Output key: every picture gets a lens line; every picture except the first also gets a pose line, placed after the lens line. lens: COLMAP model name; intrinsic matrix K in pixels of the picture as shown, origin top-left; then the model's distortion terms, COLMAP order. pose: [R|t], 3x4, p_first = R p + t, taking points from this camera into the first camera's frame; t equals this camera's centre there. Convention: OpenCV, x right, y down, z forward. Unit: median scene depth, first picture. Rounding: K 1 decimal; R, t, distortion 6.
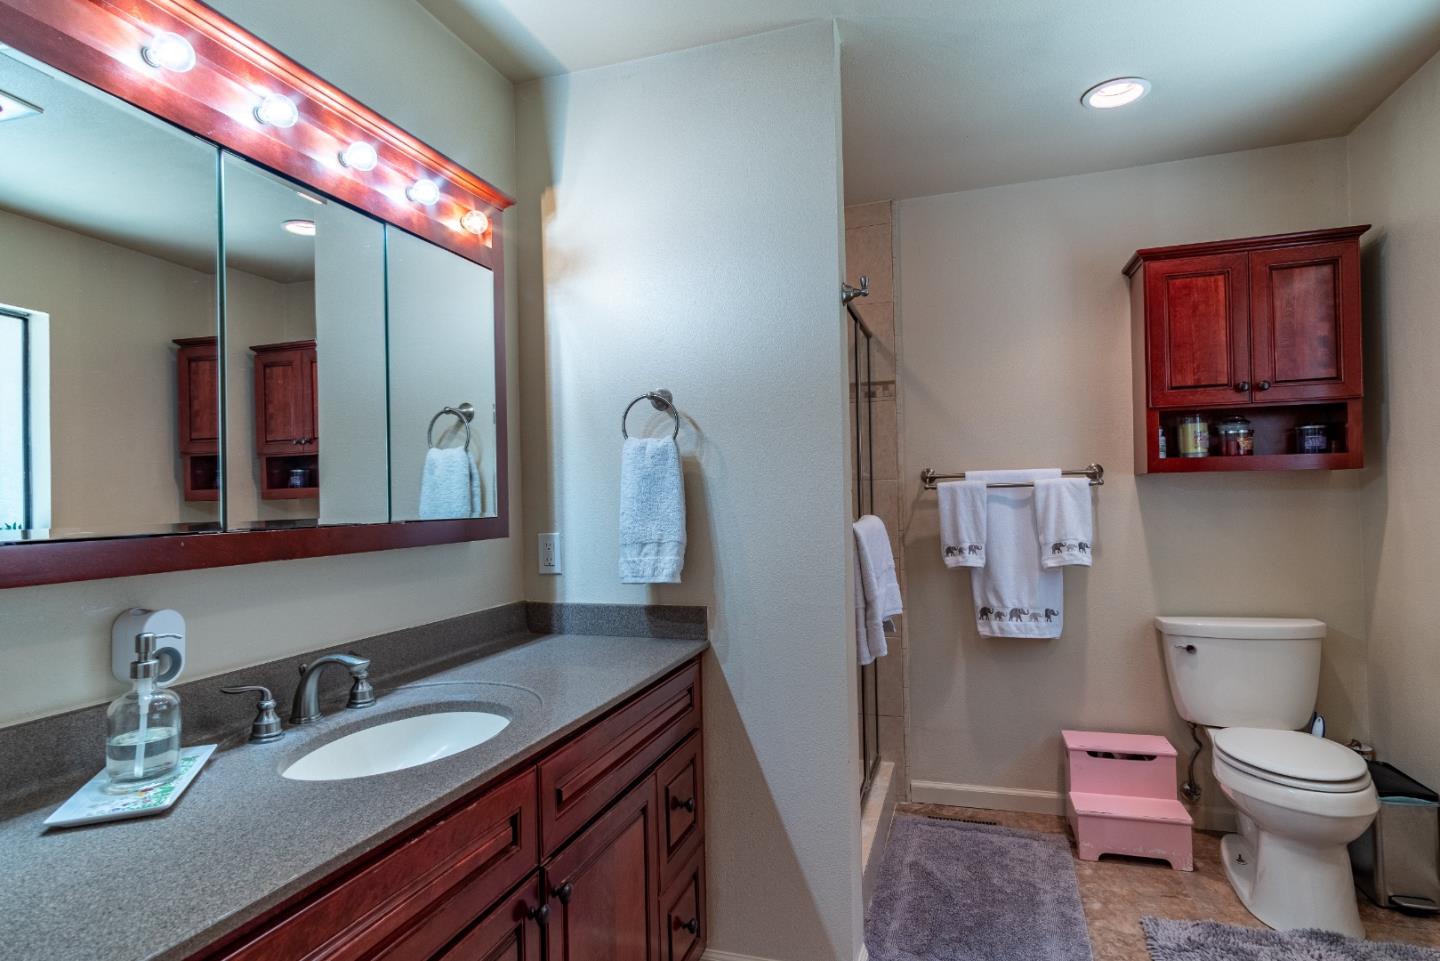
lens RADIAL K [[767.9, 0, 724.5], [0, 767.9, 482.6], [0, 0, 1]] dist [0.007296, 0.002410]
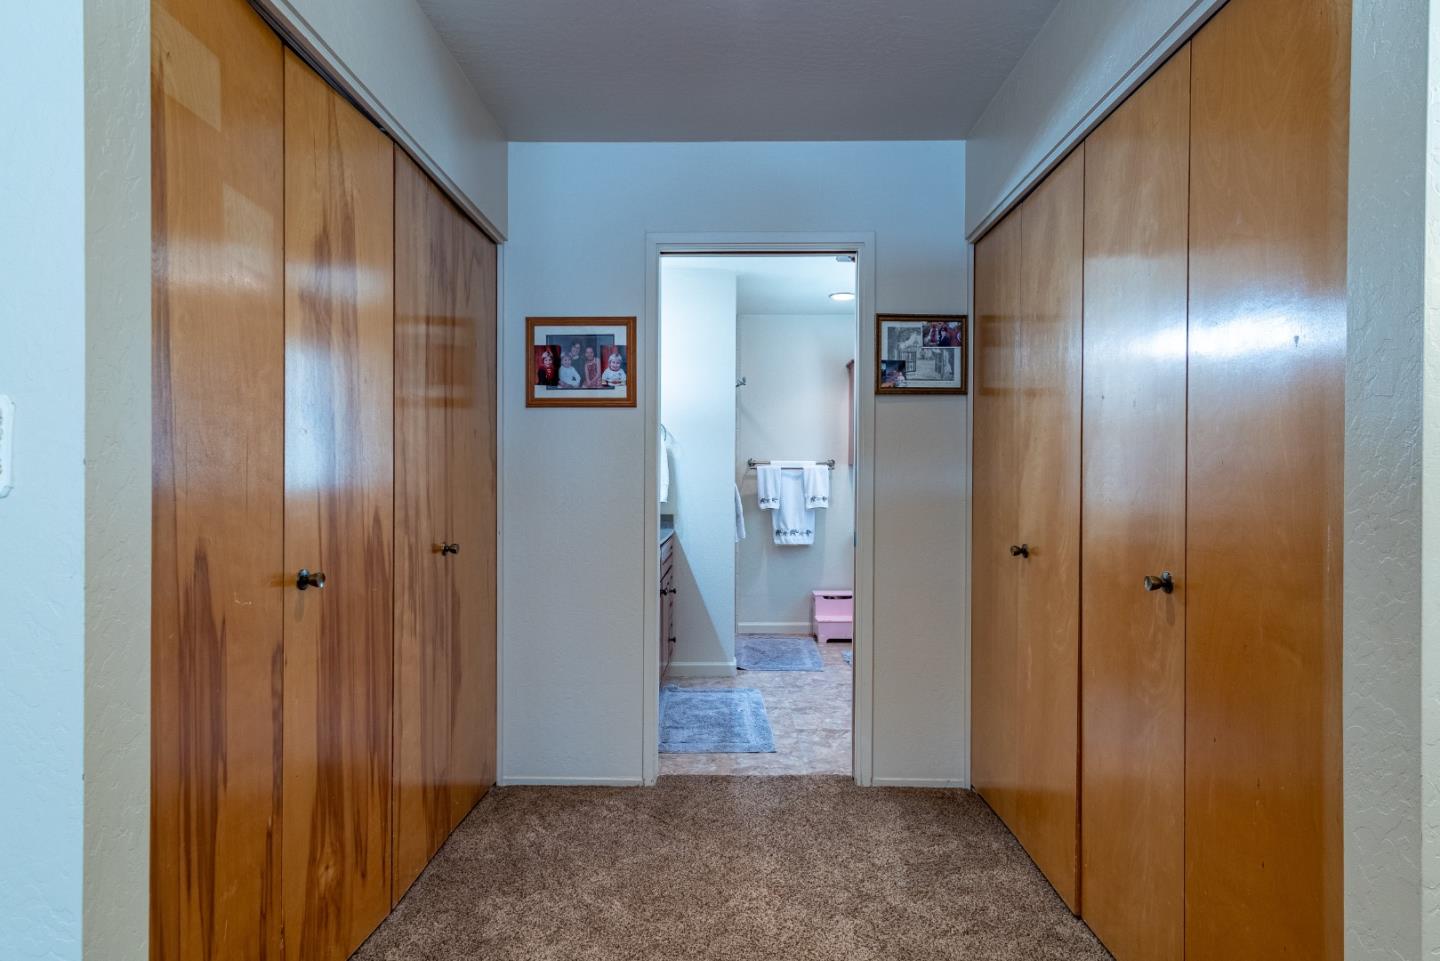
lens RADIAL K [[767.9, 0, 718.7], [0, 767.9, 483.2], [0, 0, 1]] dist [0.007296, 0.002410]
pose [[0.955606, 0.024481, 0.293629, -0.398488], [-0.028533, 0.999547, 0.009524, 0.028871], [-0.293263, -0.017480, 0.955872, -0.858442]]
